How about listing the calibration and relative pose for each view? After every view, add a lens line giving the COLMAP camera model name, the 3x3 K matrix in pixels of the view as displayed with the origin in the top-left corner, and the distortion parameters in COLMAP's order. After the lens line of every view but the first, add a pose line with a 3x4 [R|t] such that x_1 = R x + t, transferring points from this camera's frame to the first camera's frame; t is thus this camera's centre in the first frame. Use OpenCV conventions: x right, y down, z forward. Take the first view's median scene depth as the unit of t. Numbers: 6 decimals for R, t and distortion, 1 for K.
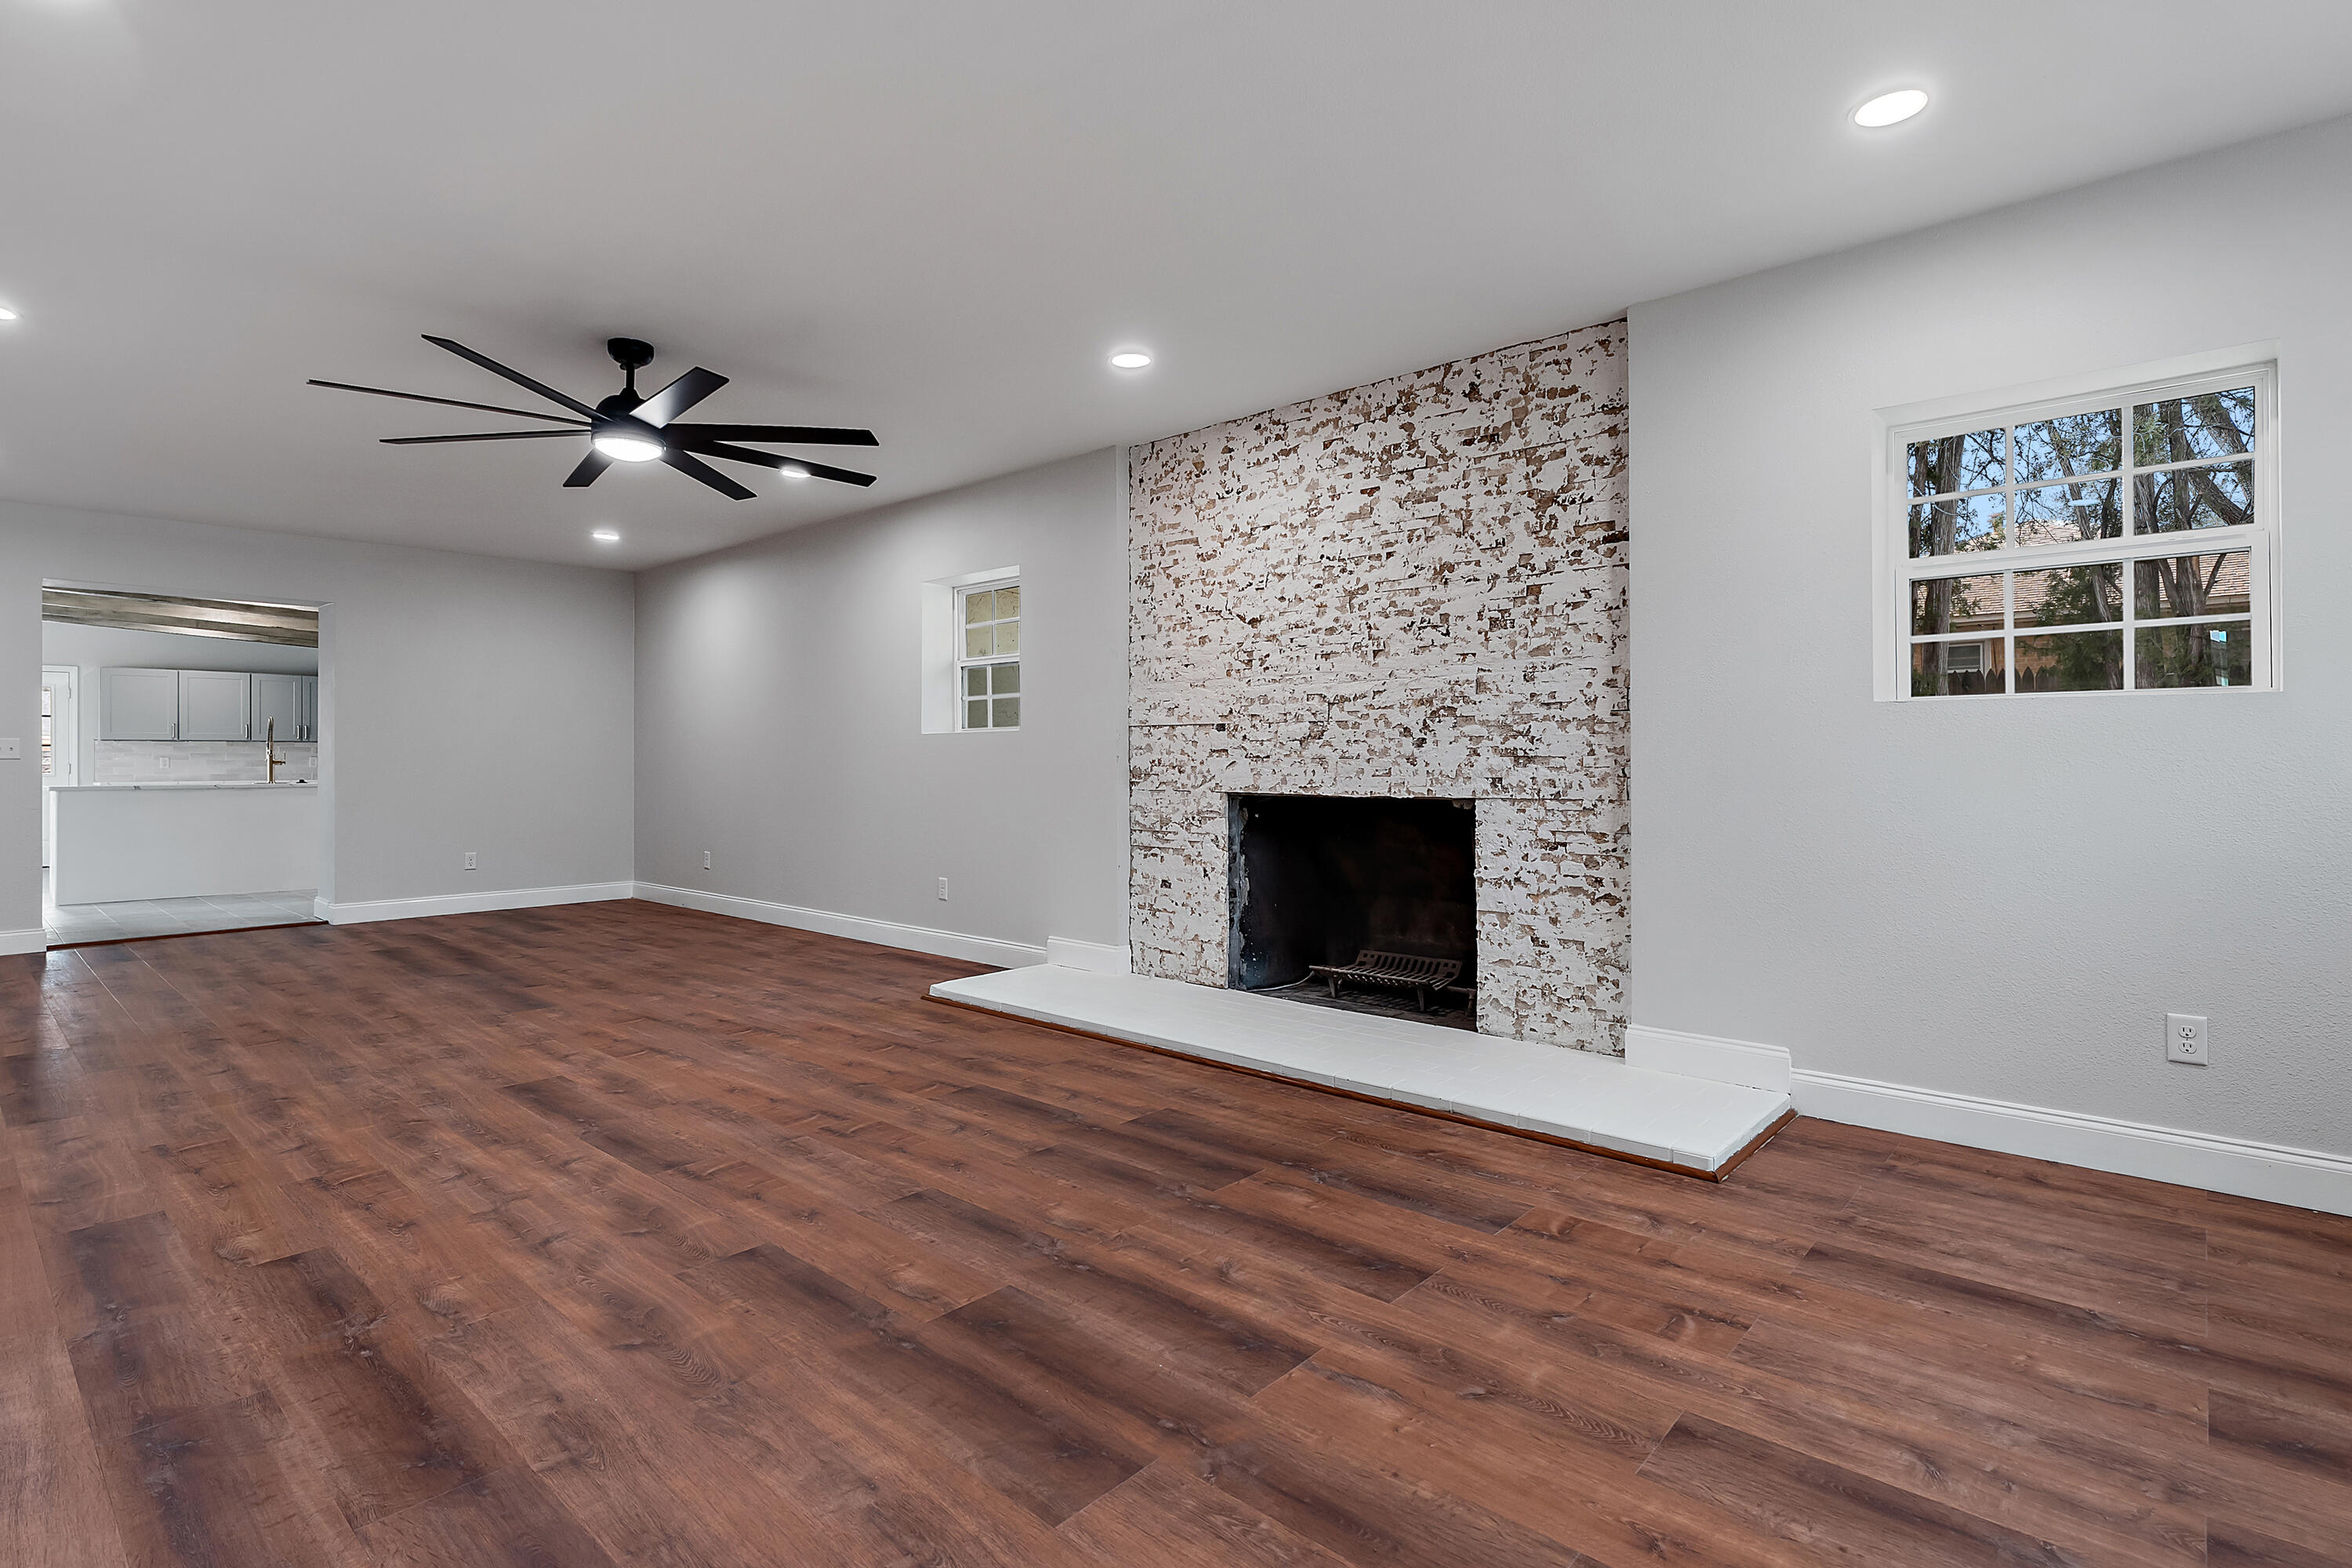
lens RADIAL K [[1130.4, 0, 1180.6], [0, 1130.4, 758.1], [0, 0, 1]] dist [-0.004143, 0.000426]
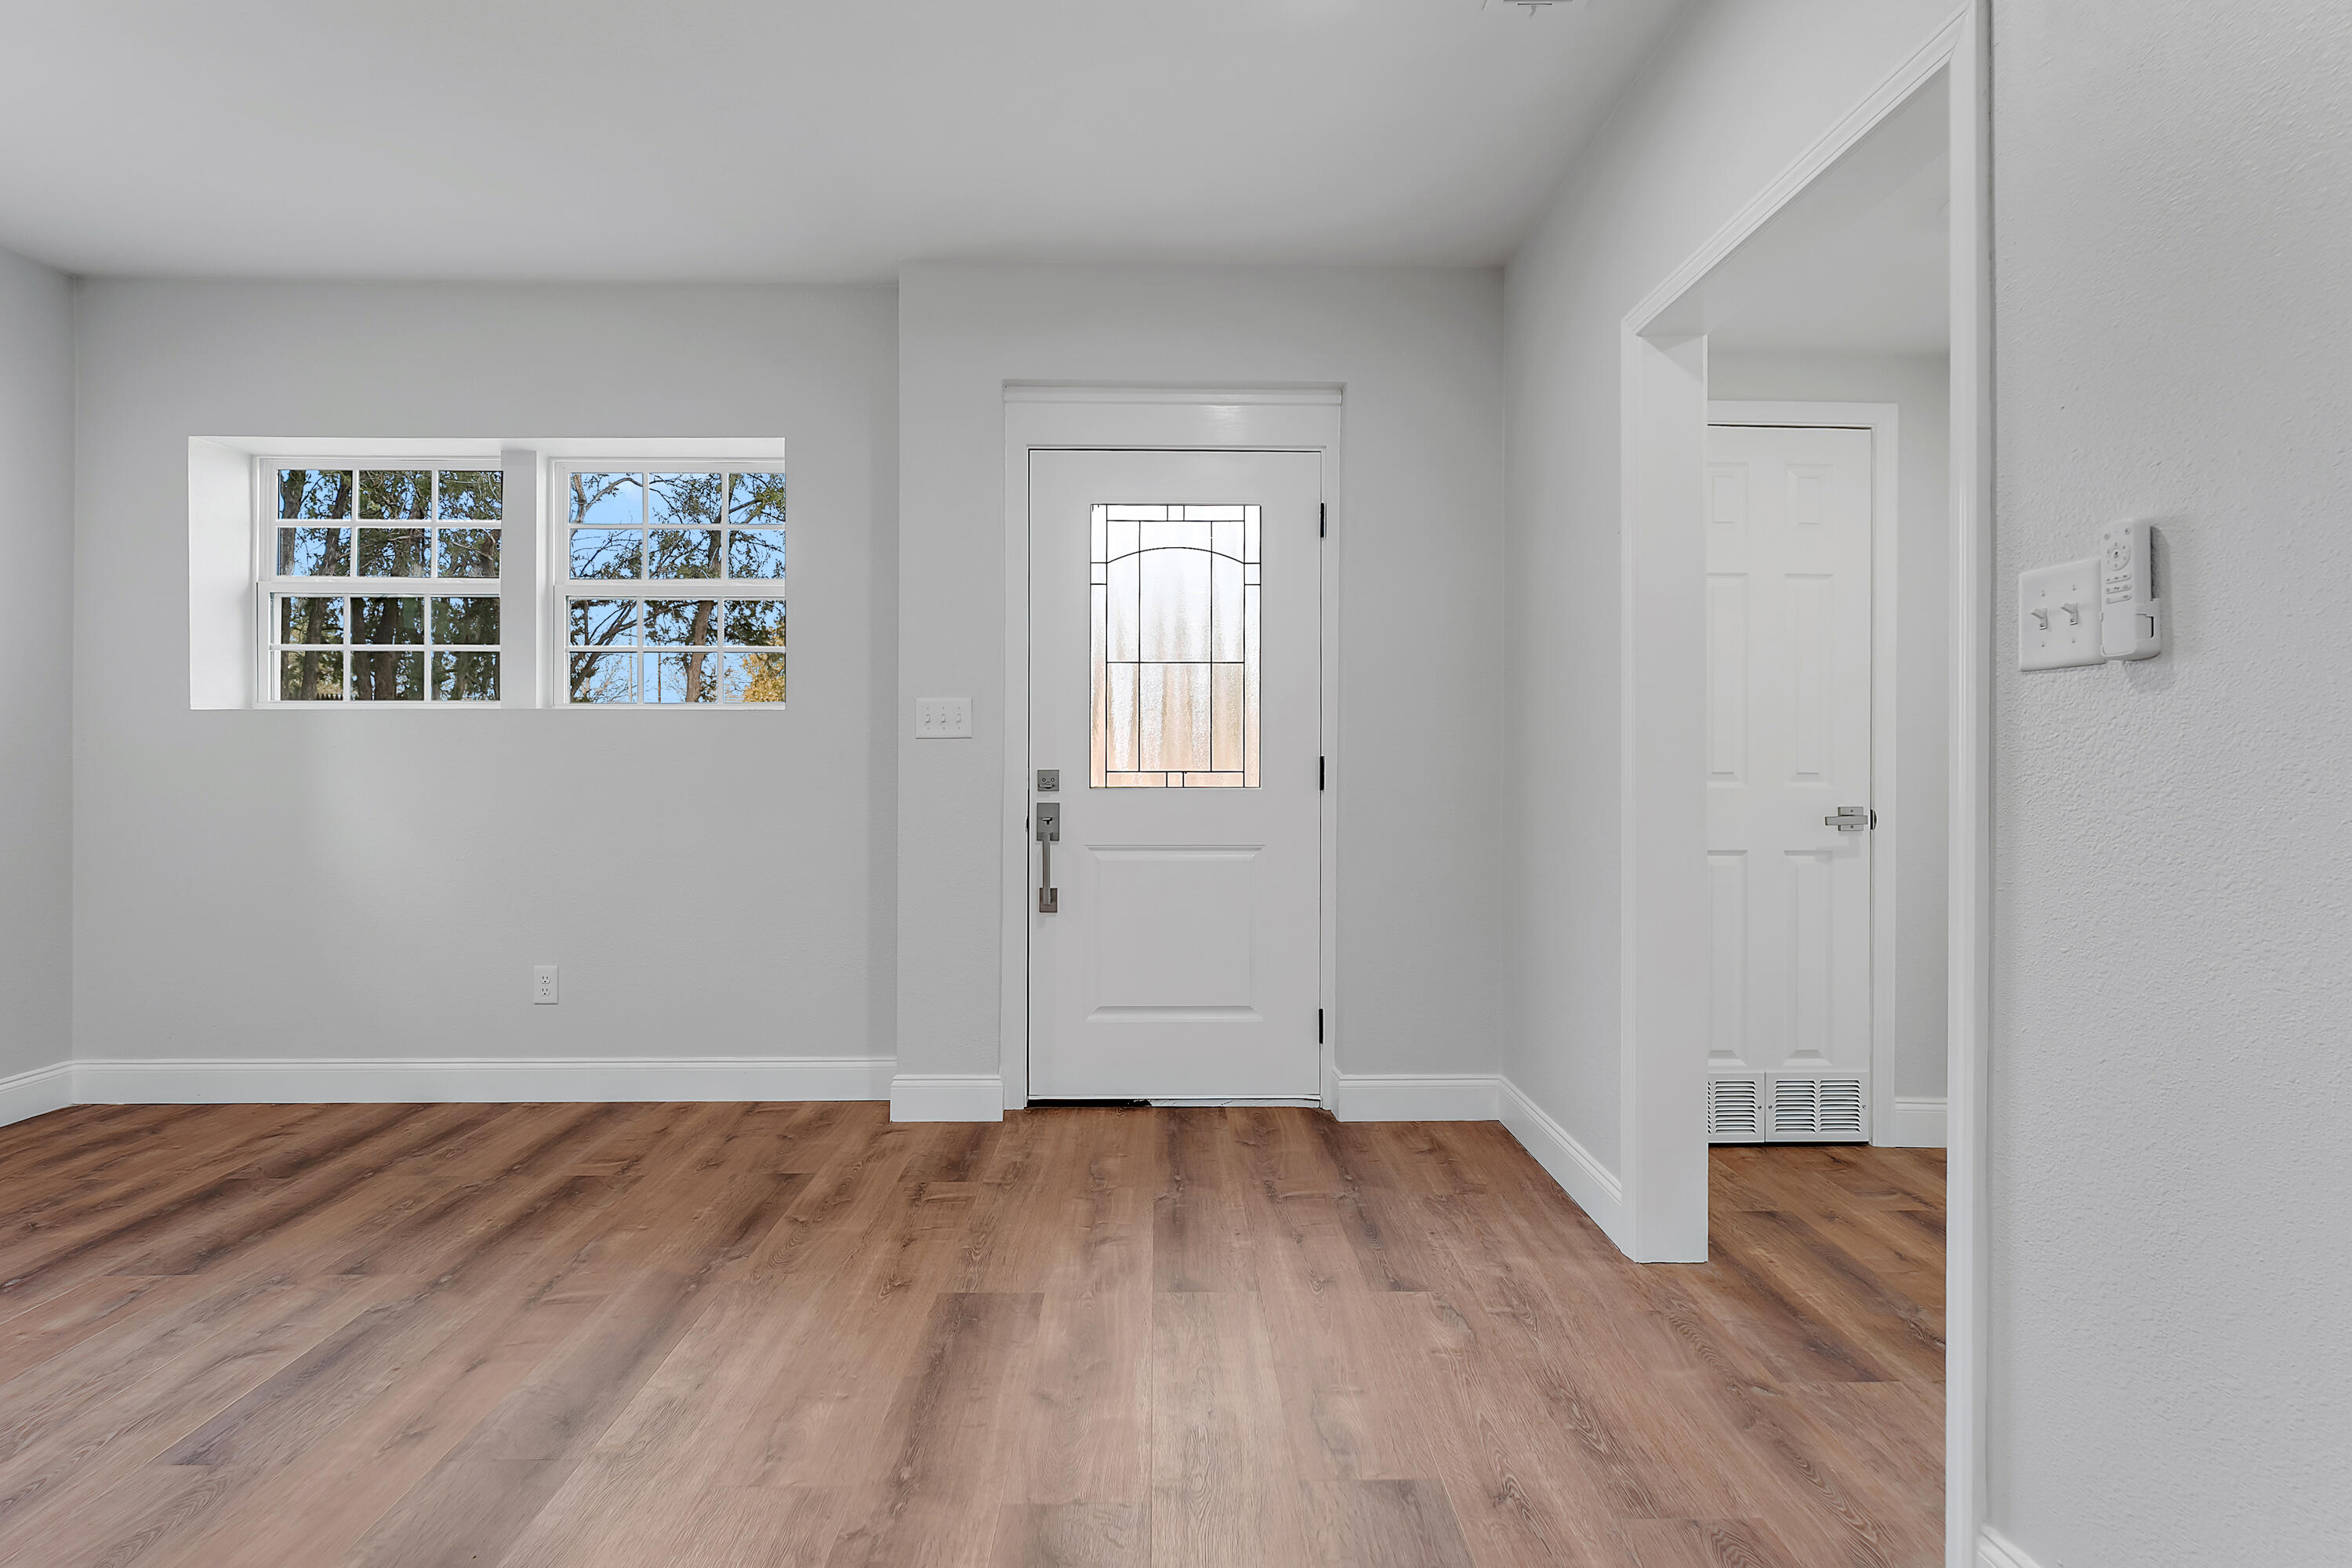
lens RADIAL K [[954.0, 0, 1165.3], [0, 954.0, 781.2], [0, 0, 1]] dist [-0.001405, 0.000057]
pose [[-0.653852, -0.015674, 0.756460, -0.272338], [-0.001780, 0.999815, 0.019178, -0.000826], [-0.756621, 0.011193, -0.653758, 0.345403]]
